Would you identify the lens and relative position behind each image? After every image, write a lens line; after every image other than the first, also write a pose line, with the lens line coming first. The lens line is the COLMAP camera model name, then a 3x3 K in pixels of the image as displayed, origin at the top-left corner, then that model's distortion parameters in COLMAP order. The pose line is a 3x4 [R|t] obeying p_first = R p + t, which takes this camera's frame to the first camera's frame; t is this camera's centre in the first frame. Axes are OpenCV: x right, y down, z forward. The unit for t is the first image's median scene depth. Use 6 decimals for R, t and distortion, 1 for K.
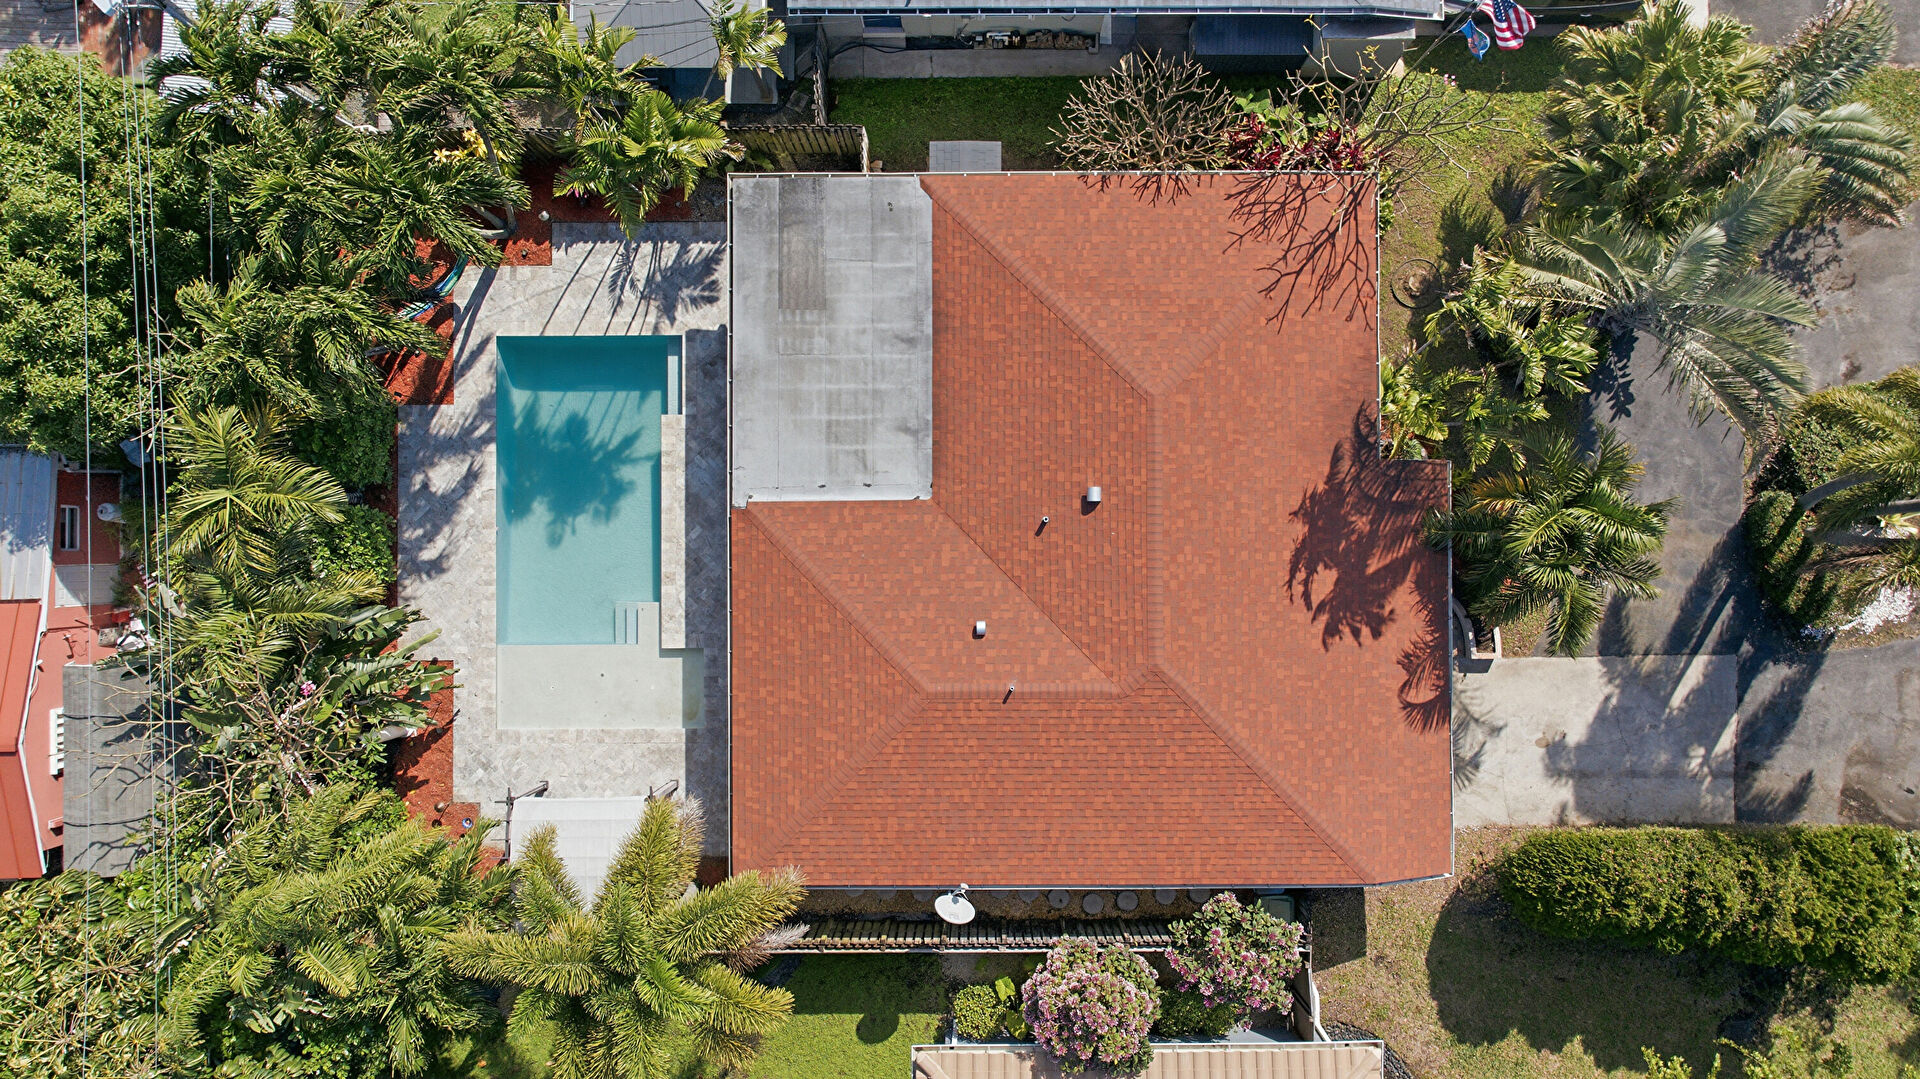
lens RADIAL K [[1435.2, 0, 960.0], [0, 1435.2, 539.5], [0, 0, 1]] dist [-0.038730, 0.049545]
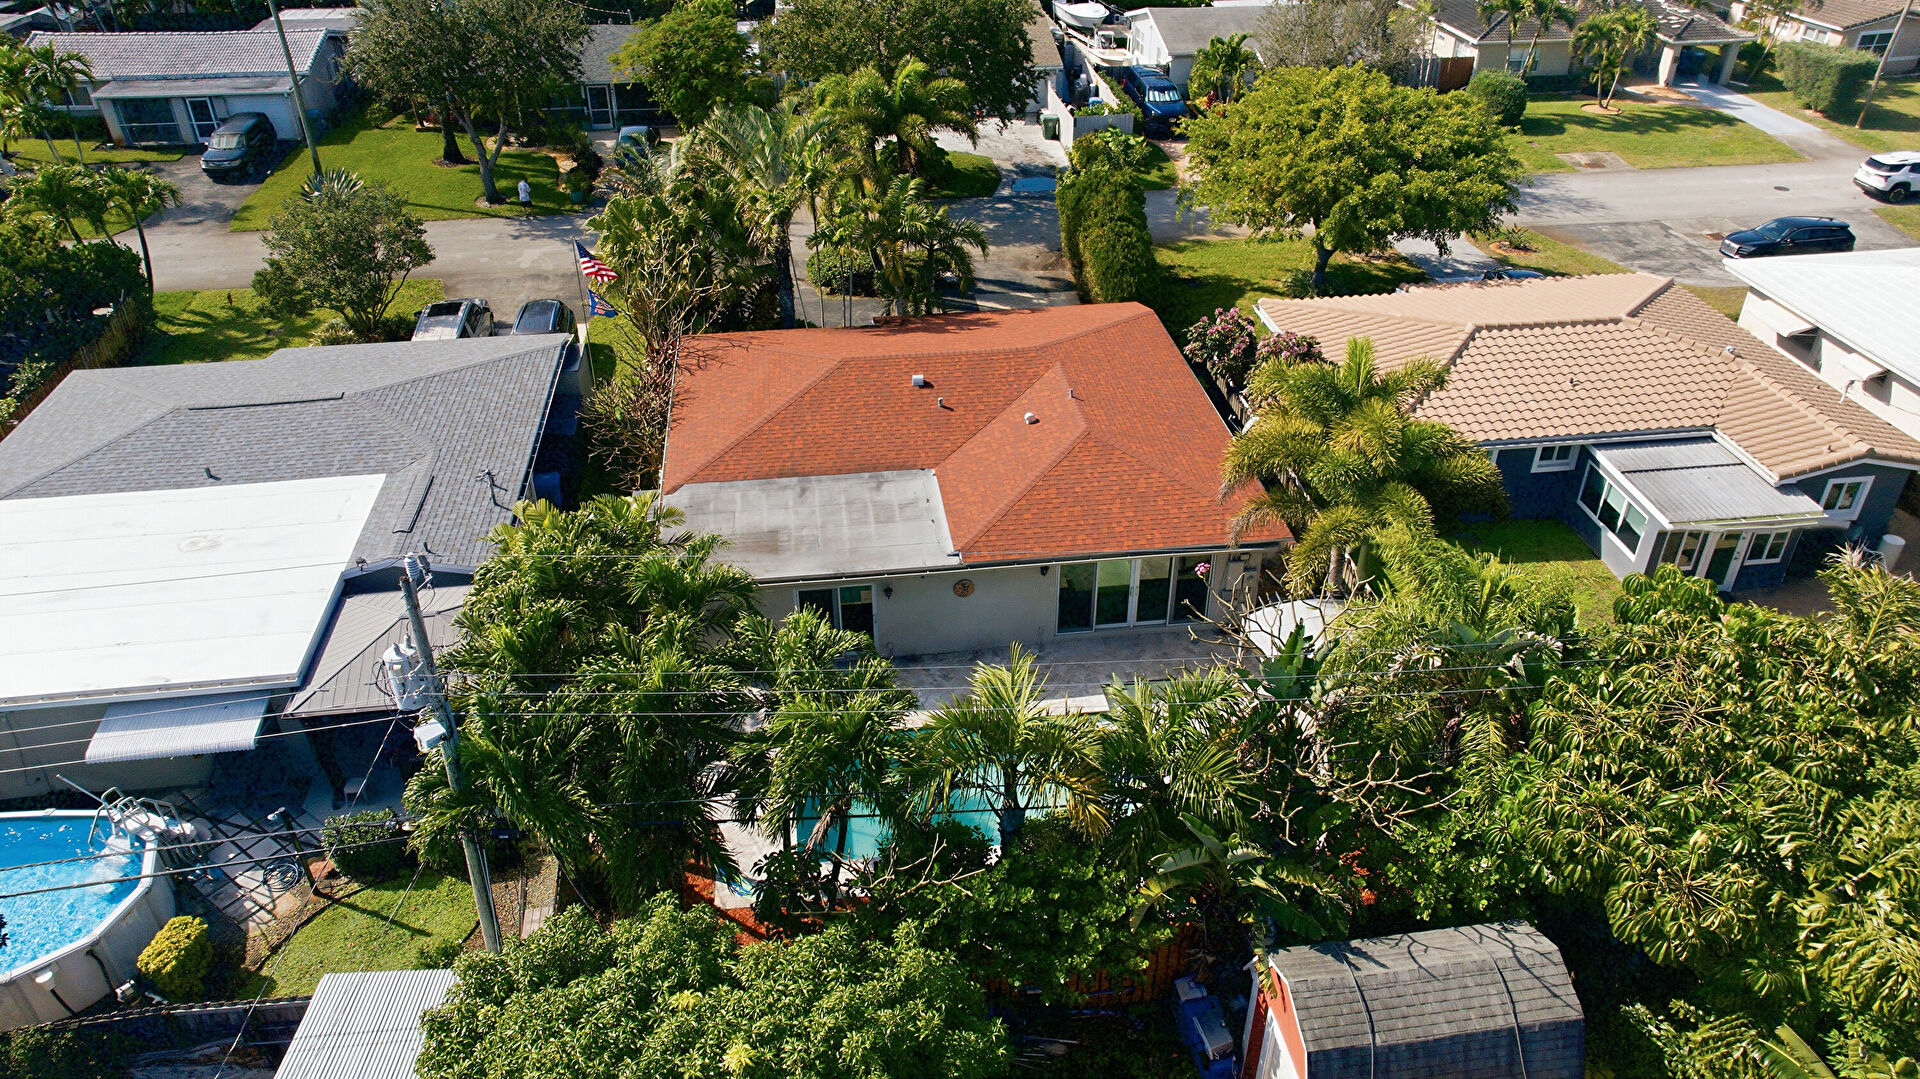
lens RADIAL K [[1435.2, 0, 960.0], [0, 1435.2, 539.5], [0, 0, 1]] dist [-0.038730, 0.049545]
pose [[-0.125433, -0.508158, 0.852081, -1.013183], [0.991919, -0.080715, 0.097882, -0.120804], [0.019036, 0.857473, 0.514176, 0.387045]]
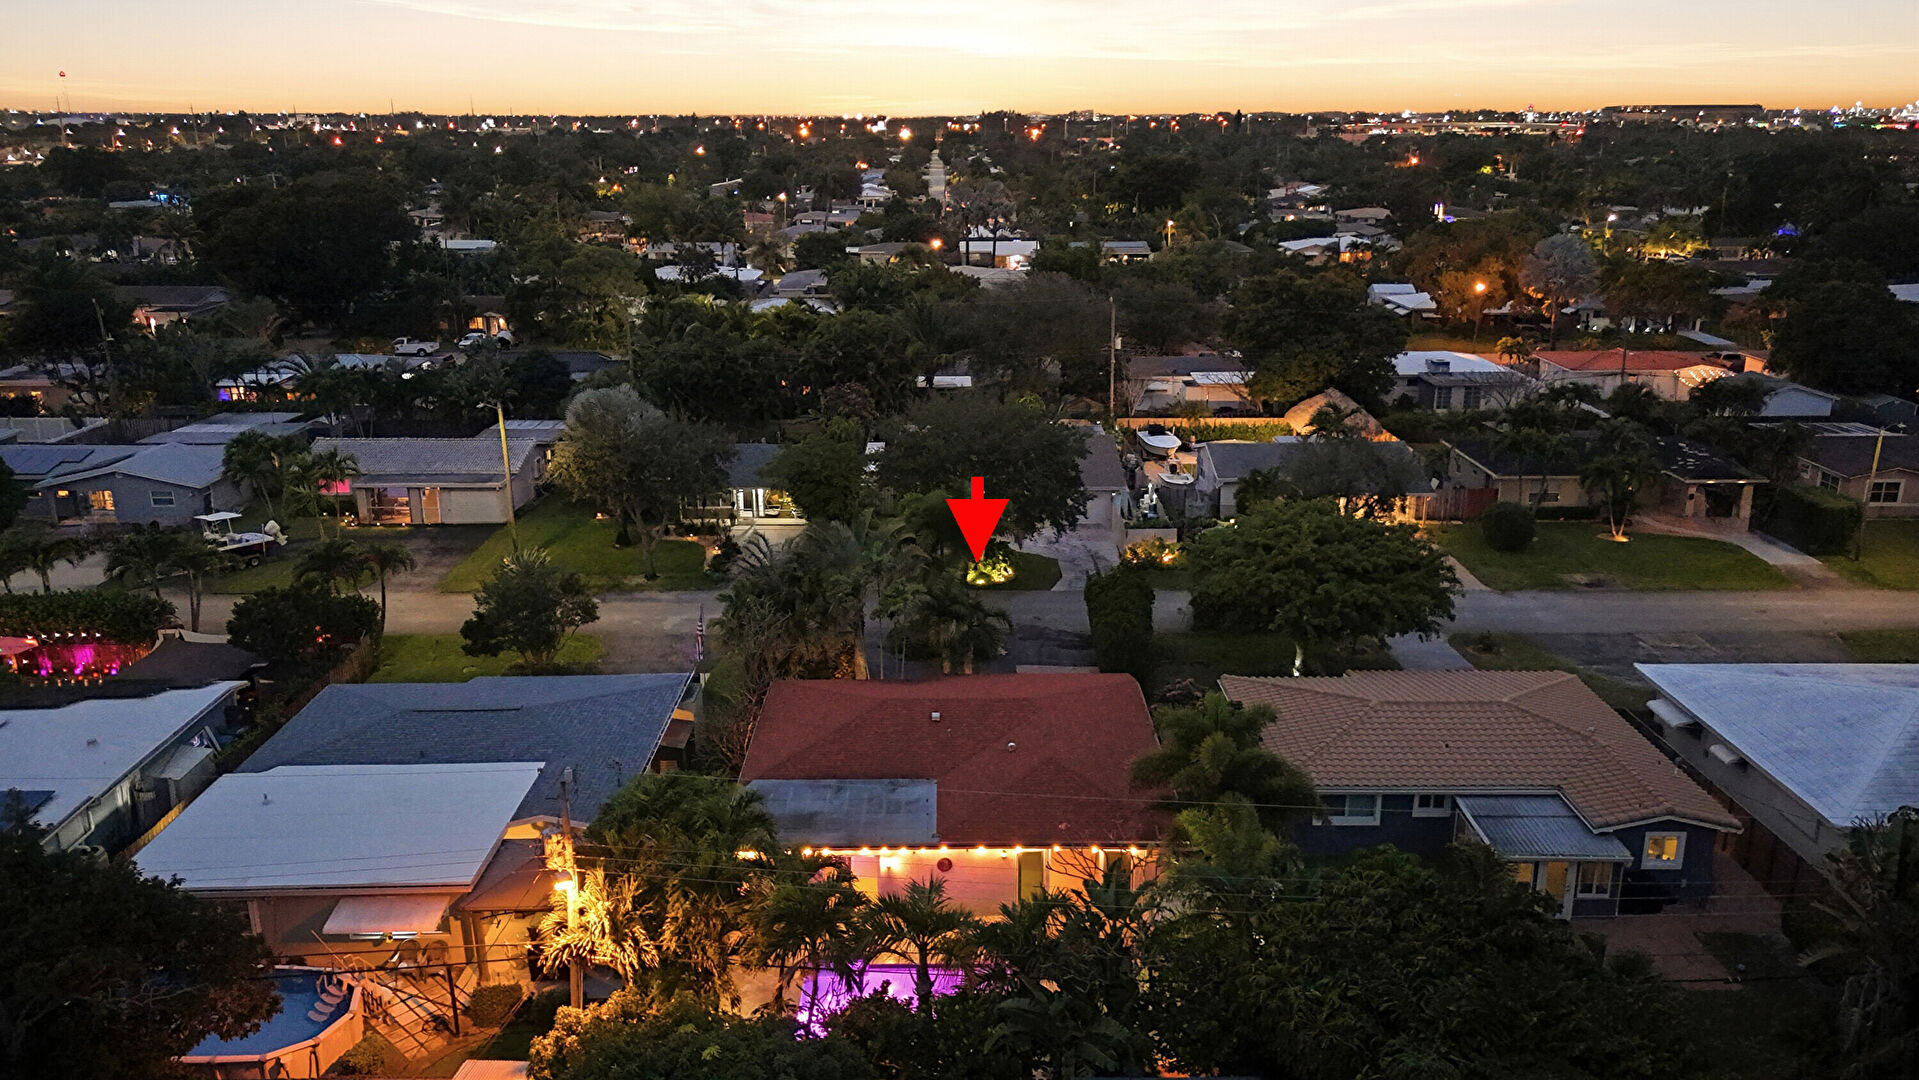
lens RADIAL K [[1464.8, 0, 959.5], [0, 1464.8, 540.0], [0, 0, 1]] dist [0.194208, -0.379440]
pose [[-0.010473, -0.264490, 0.964332, -1.481916], [0.999860, -0.015331, 0.006654, -0.007192], [0.013024, 0.964267, 0.264614, 0.252044]]
